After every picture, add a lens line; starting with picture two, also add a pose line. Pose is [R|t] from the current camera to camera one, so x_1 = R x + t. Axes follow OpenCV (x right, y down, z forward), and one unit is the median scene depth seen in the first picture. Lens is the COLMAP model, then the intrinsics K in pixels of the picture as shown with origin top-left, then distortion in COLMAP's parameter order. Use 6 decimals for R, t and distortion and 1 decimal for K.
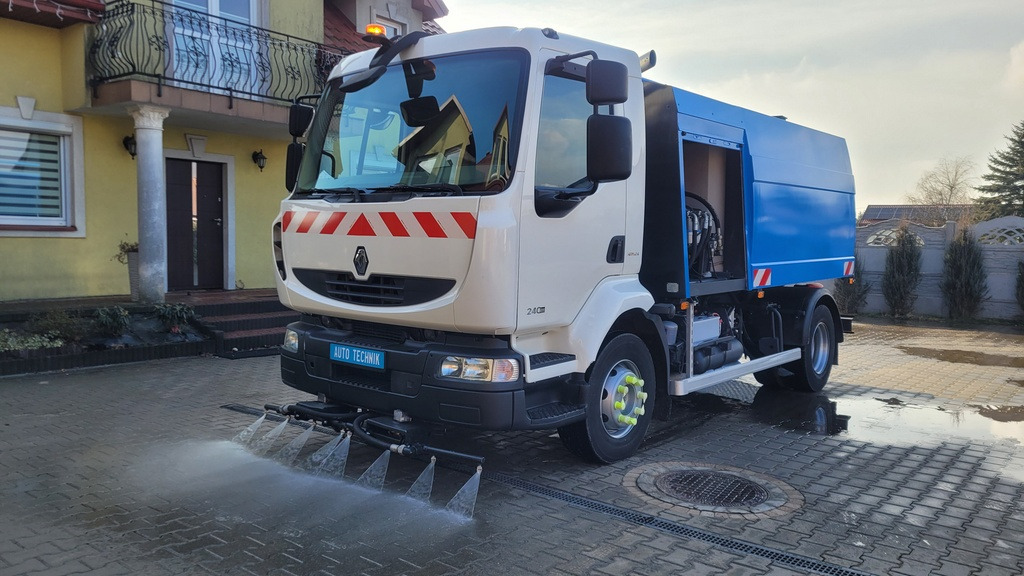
lens RADIAL K [[765.6, 0, 509.9], [0, 765.6, 289.0], [0, 0, 1]] dist [0.059779, -0.024452]
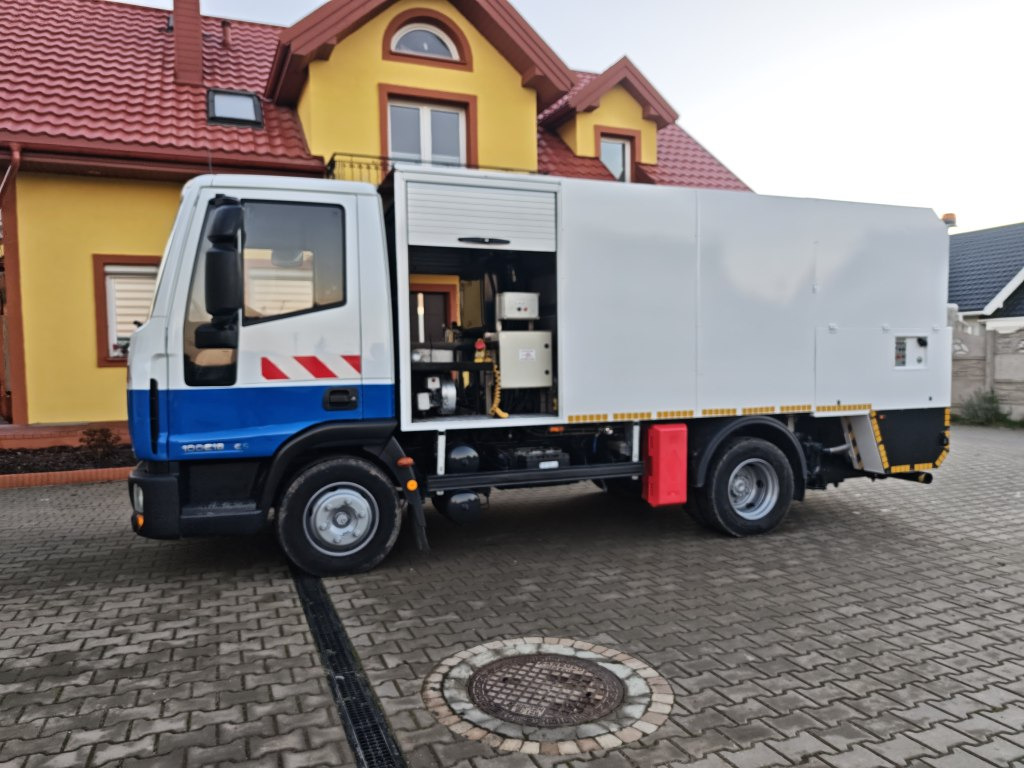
lens RADIAL K [[712.6, 0, 493.1], [0, 712.6, 413.0], [0, 0, 1]] dist [-0.011217, 0.011755]
pose [[0.863779, 0.005434, -0.503841, 0.470797], [-0.001481, 0.999965, 0.008245, 0.002364], [0.503869, -0.006375, 0.863757, 0.361135]]
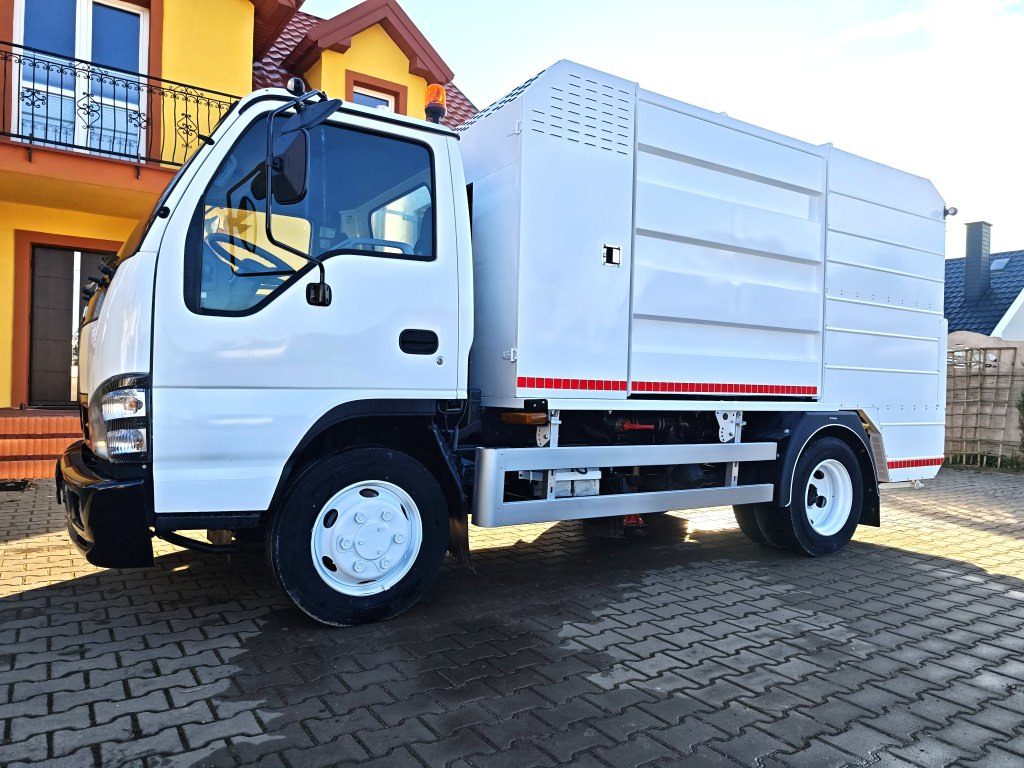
lens RADIAL K [[712.6, 0, 523.4], [0, 712.6, 381.8], [0, 0, 1]] dist [-0.011217, 0.011755]
pose [[0.951550, 0.007709, -0.307397, 0.631827], [-0.031319, 0.996917, -0.071948, 0.035407], [0.305894, 0.078090, 0.948858, 1.000329]]
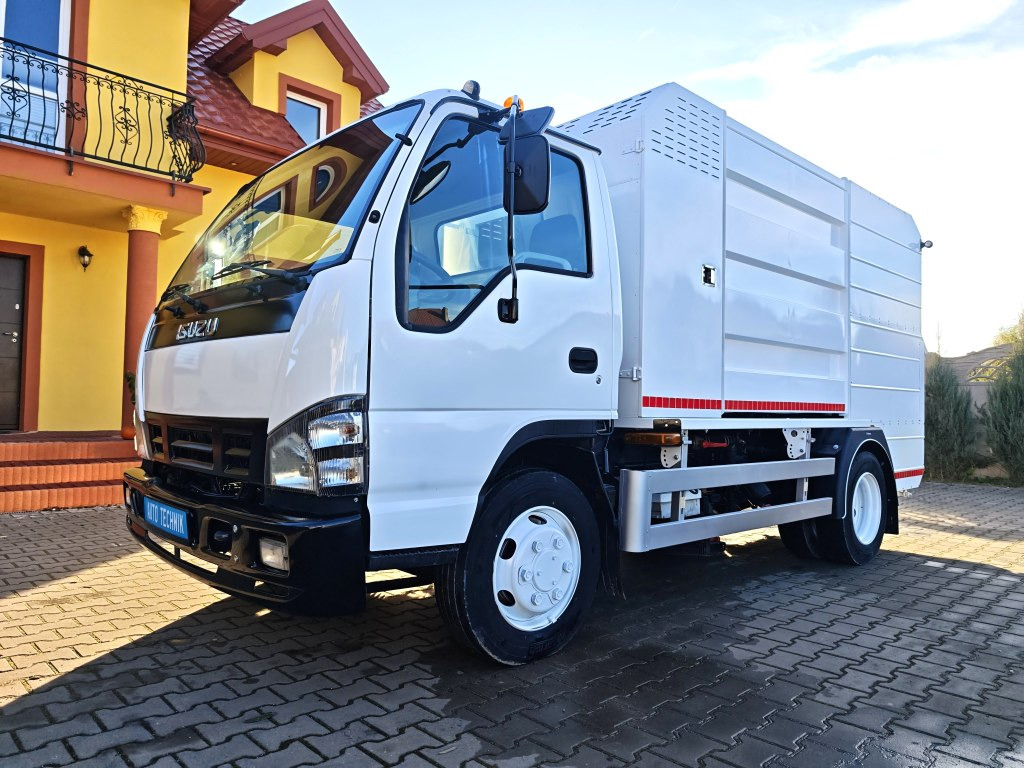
lens RADIAL K [[712.6, 0, 513.7], [0, 712.6, 378.0], [0, 0, 1]] dist [-0.011217, 0.011755]
pose [[0.991787, -0.000521, -0.127897, 0.394574], [-0.013126, 0.994297, -0.105837, 0.037286], [0.127223, 0.106647, 0.986124, 0.966342]]
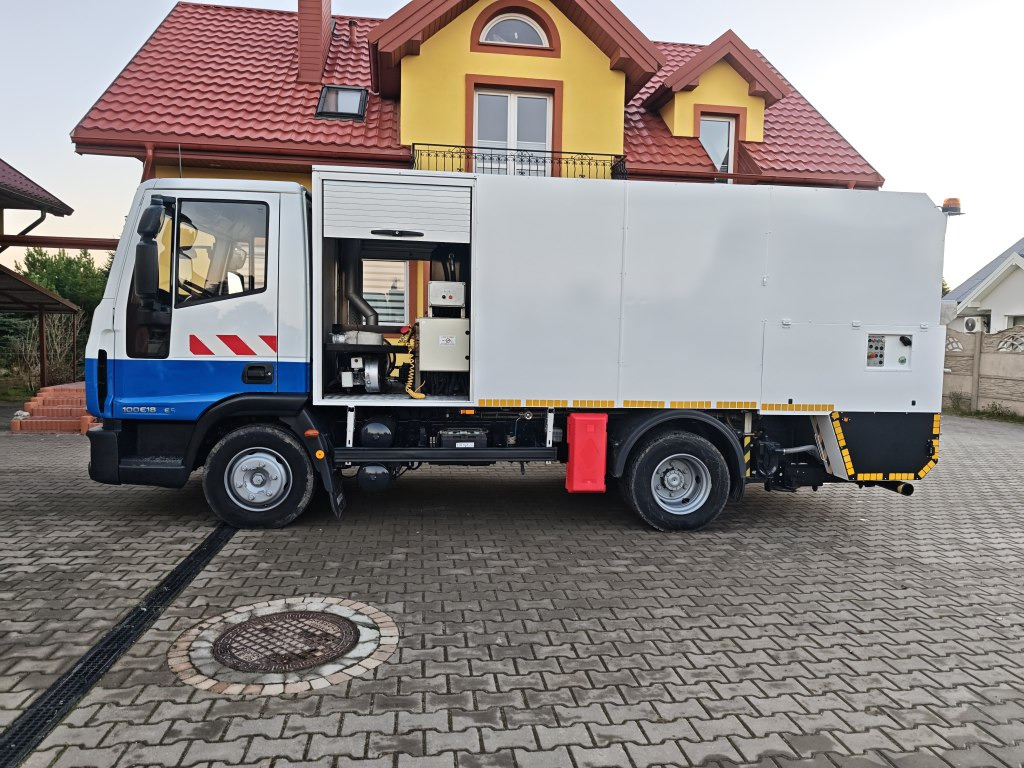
lens RADIAL K [[712.6, 0, 518.5], [0, 712.6, 382.7], [0, 0, 1]] dist [-0.011217, 0.011755]
pose [[0.726459, 0.043304, -0.685844, 0.795872], [-0.051839, 0.998622, 0.008143, -0.020222], [0.685252, 0.029637, 0.727703, 0.539472]]
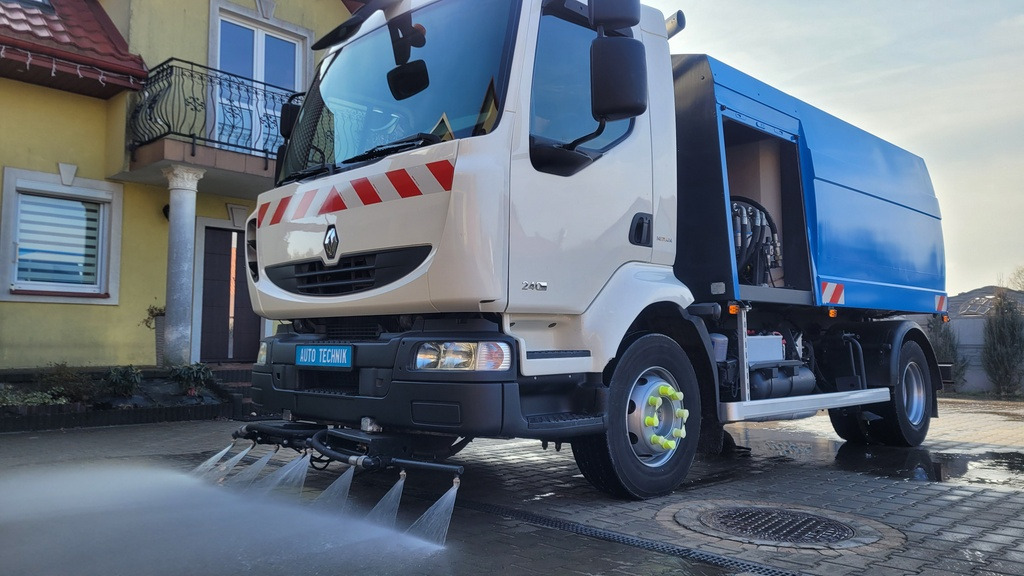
lens RADIAL K [[765.6, 0, 512.6], [0, 765.6, 285.7], [0, 0, 1]] dist [0.059779, -0.024452]
pose [[0.996086, -0.019640, -0.086185, 0.064571], [0.006828, 0.989187, -0.146498, 0.116283], [0.088130, 0.145336, 0.985449, 0.170489]]
